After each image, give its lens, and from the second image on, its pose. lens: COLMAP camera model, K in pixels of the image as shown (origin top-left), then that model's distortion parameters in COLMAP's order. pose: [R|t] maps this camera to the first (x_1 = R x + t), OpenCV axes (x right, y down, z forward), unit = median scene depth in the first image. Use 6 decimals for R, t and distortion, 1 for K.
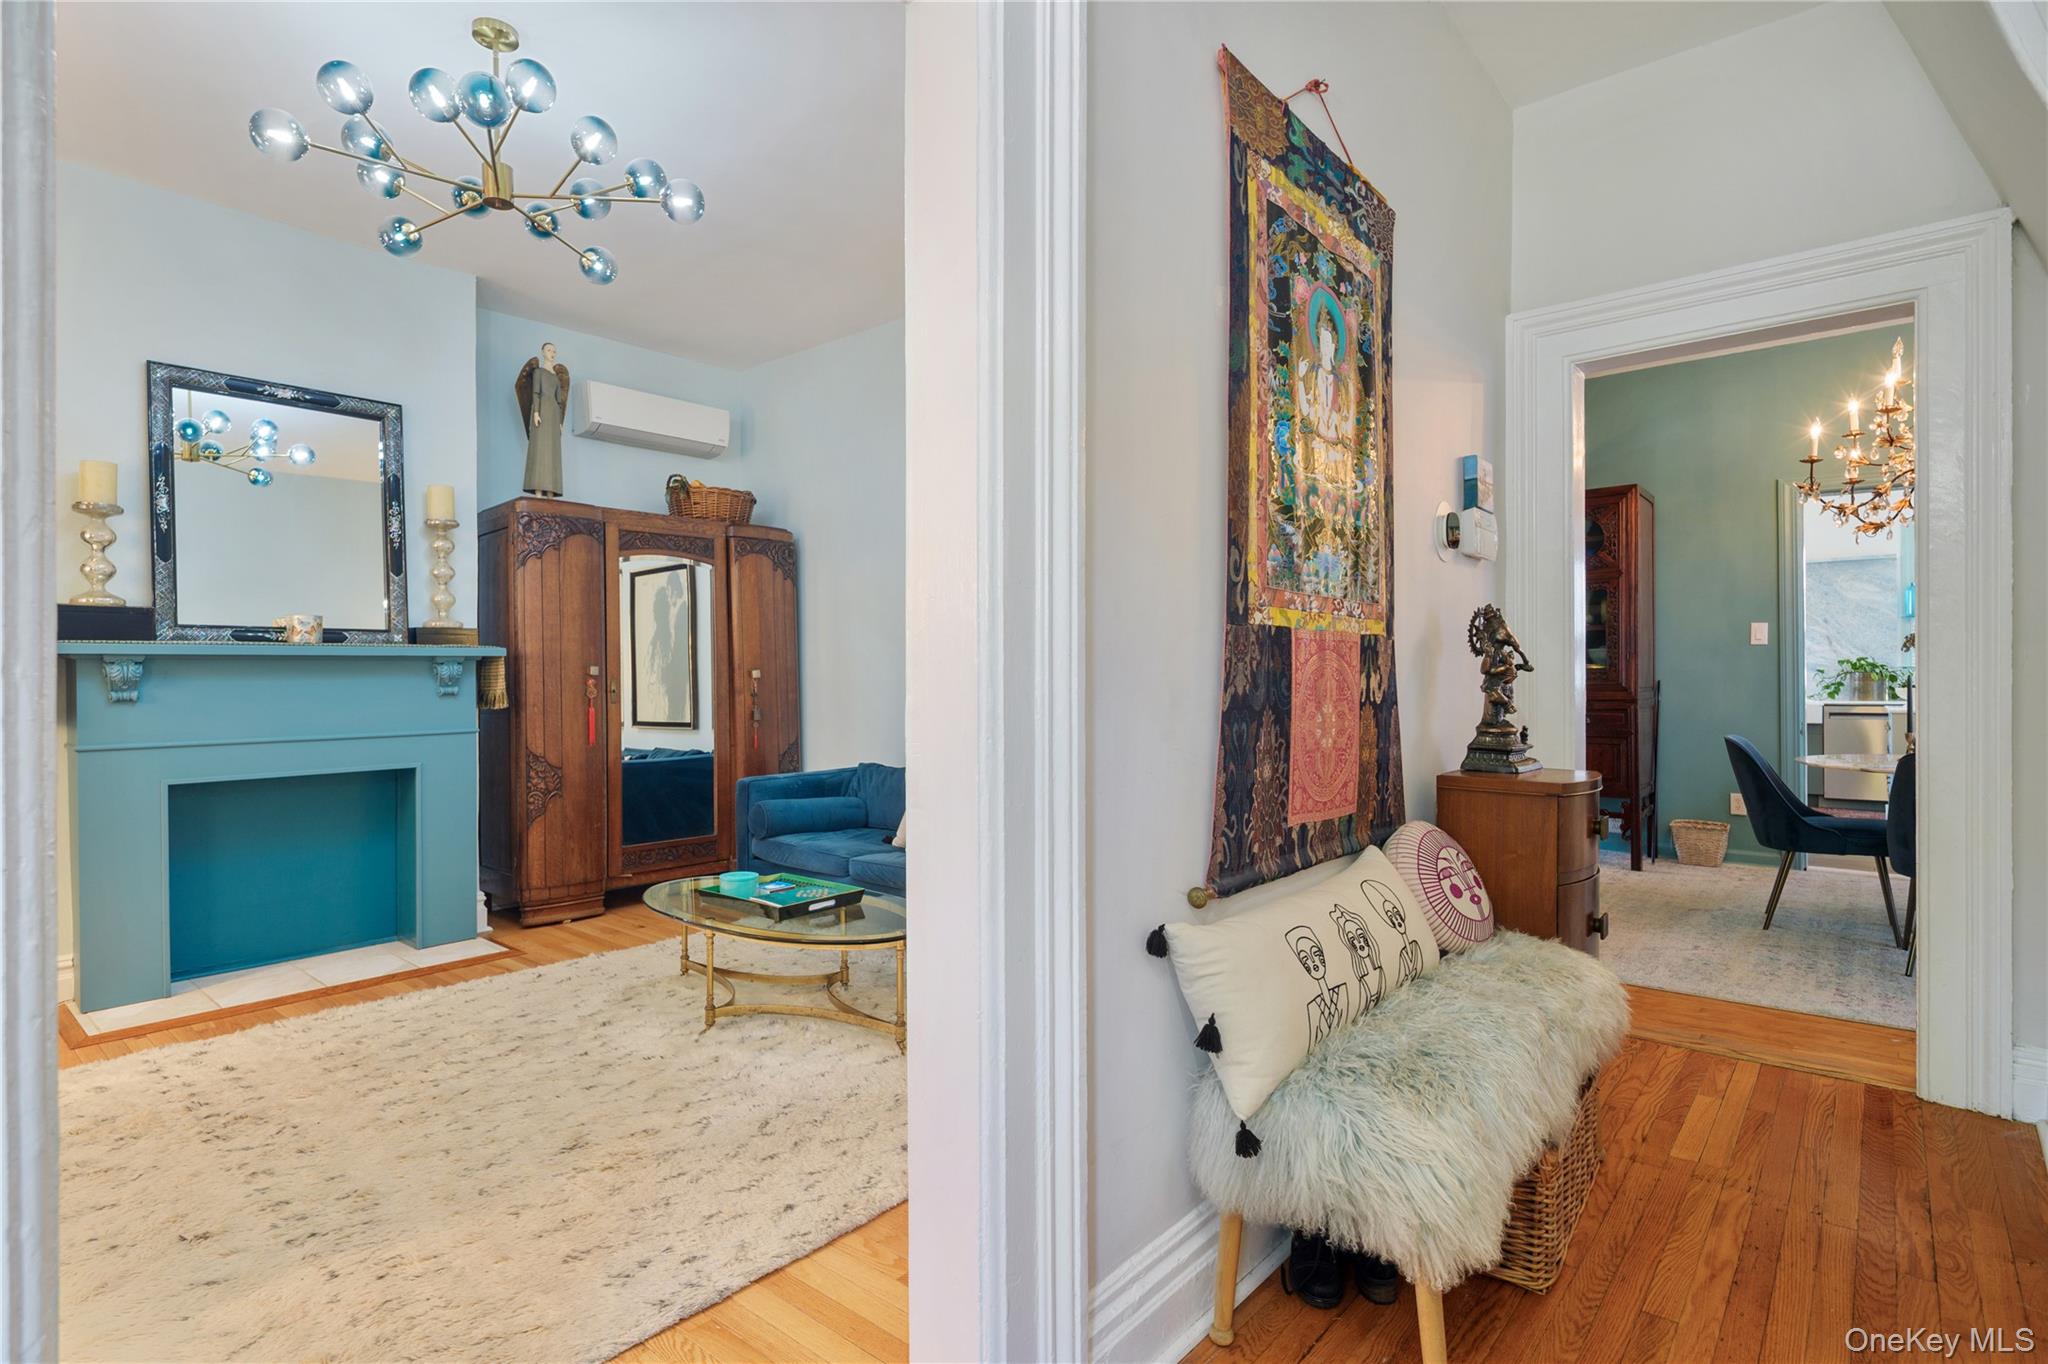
lens RADIAL K [[1007.5, 0, 1027.9], [0, 1007.5, 682.7], [0, 0, 1]] dist [0.002602, -0.003985]
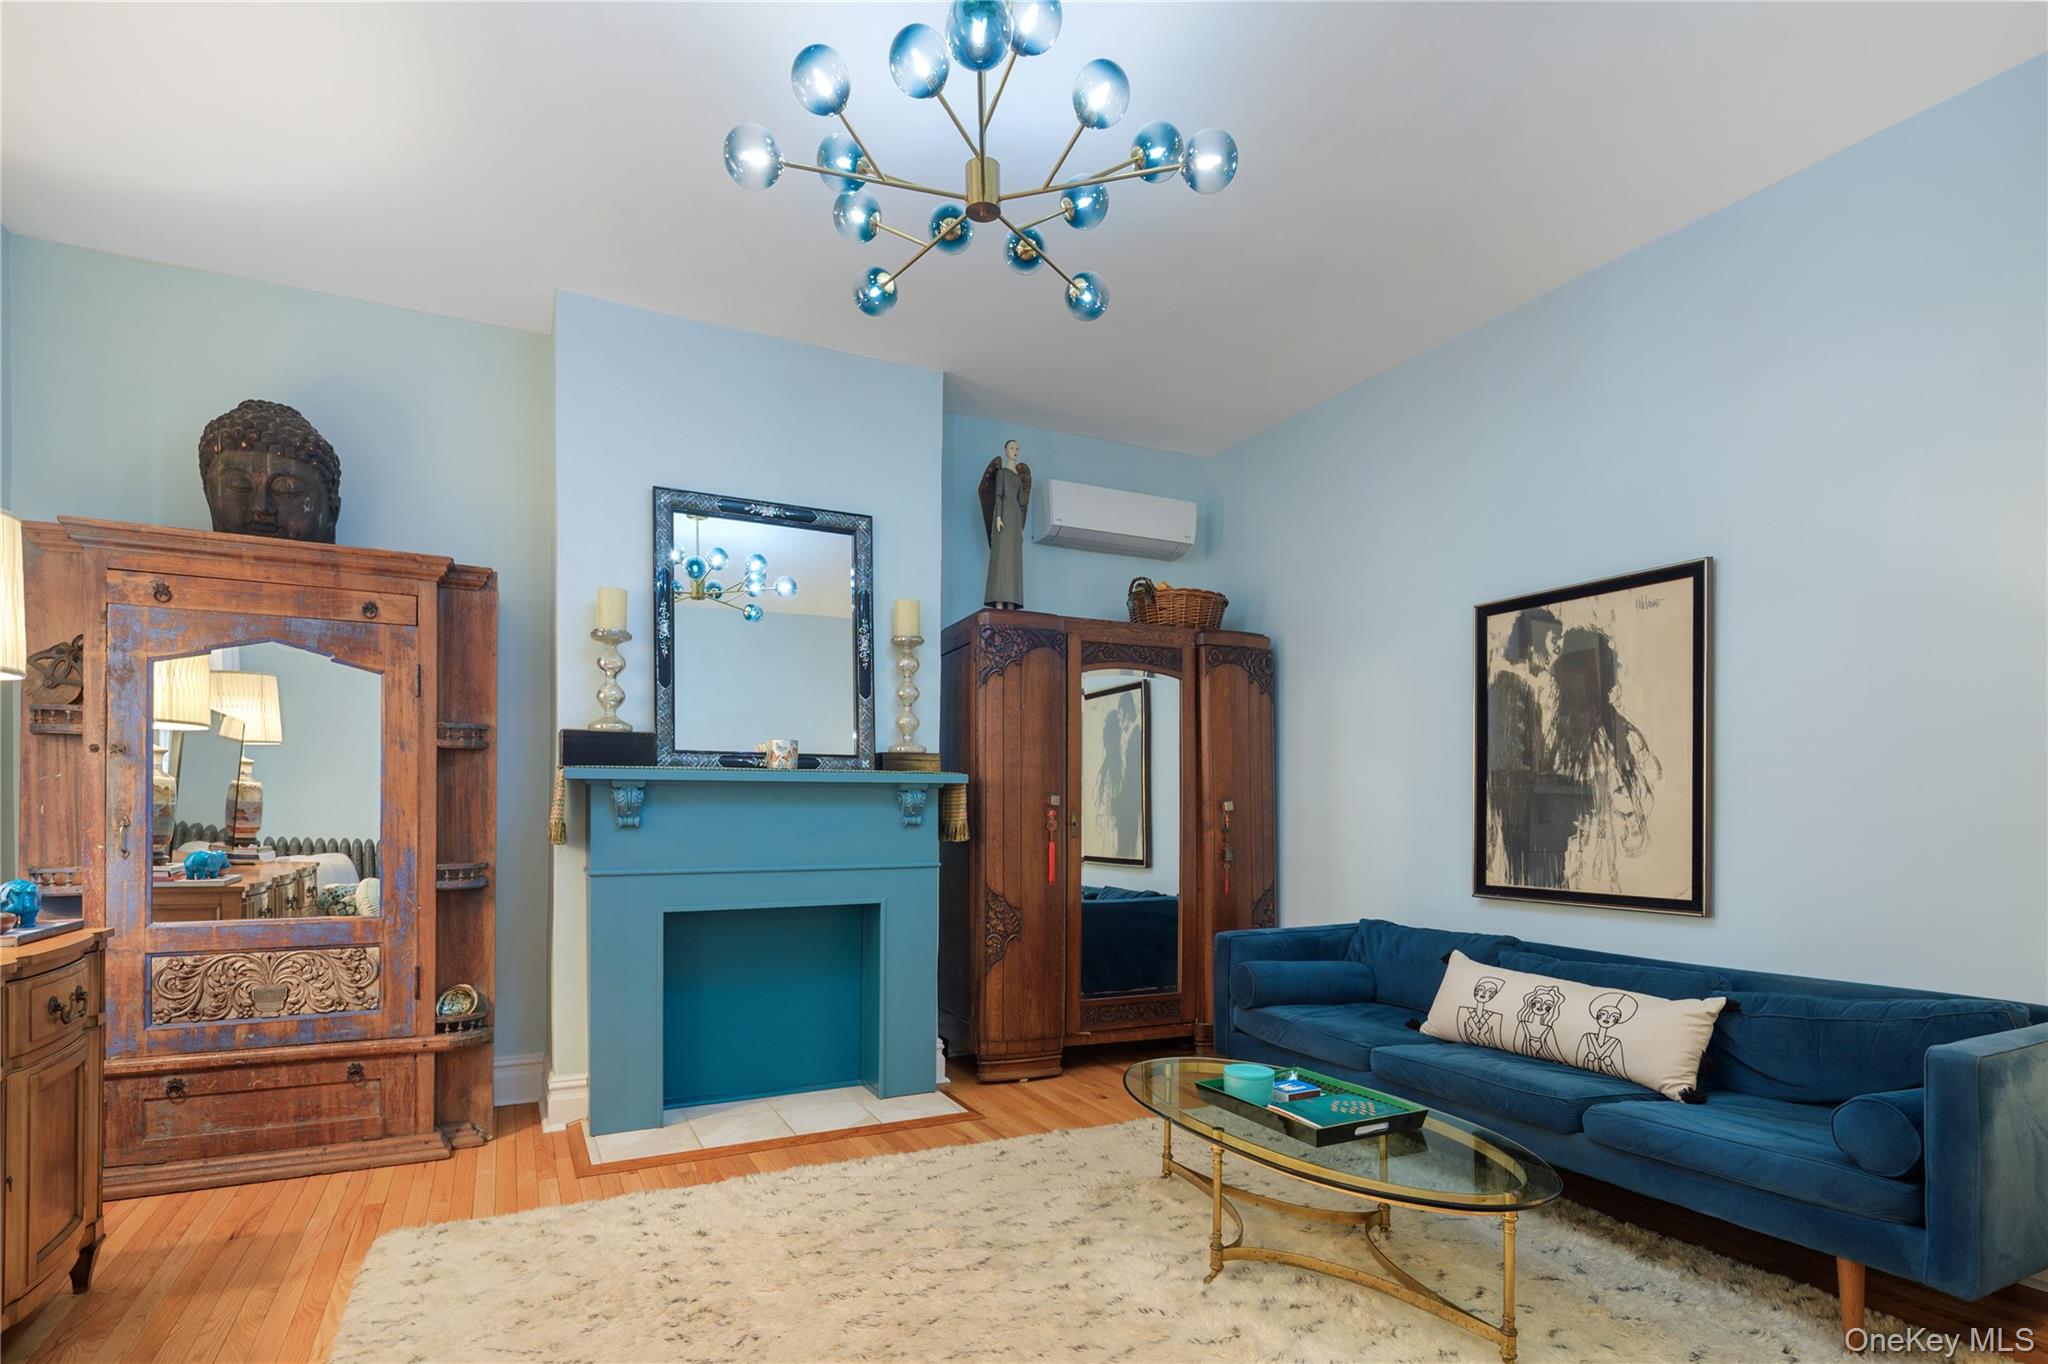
lens RADIAL K [[1007.5, 0, 1024.9], [0, 1007.5, 817.1], [0, 0, 1]] dist [0.002602, -0.003985]
pose [[0.921777, 0.013343, -0.387491, -0.150433], [-0.013076, 0.999909, 0.003327, 0.000333], [0.387500, 0.002000, 0.921868, 0.233210]]
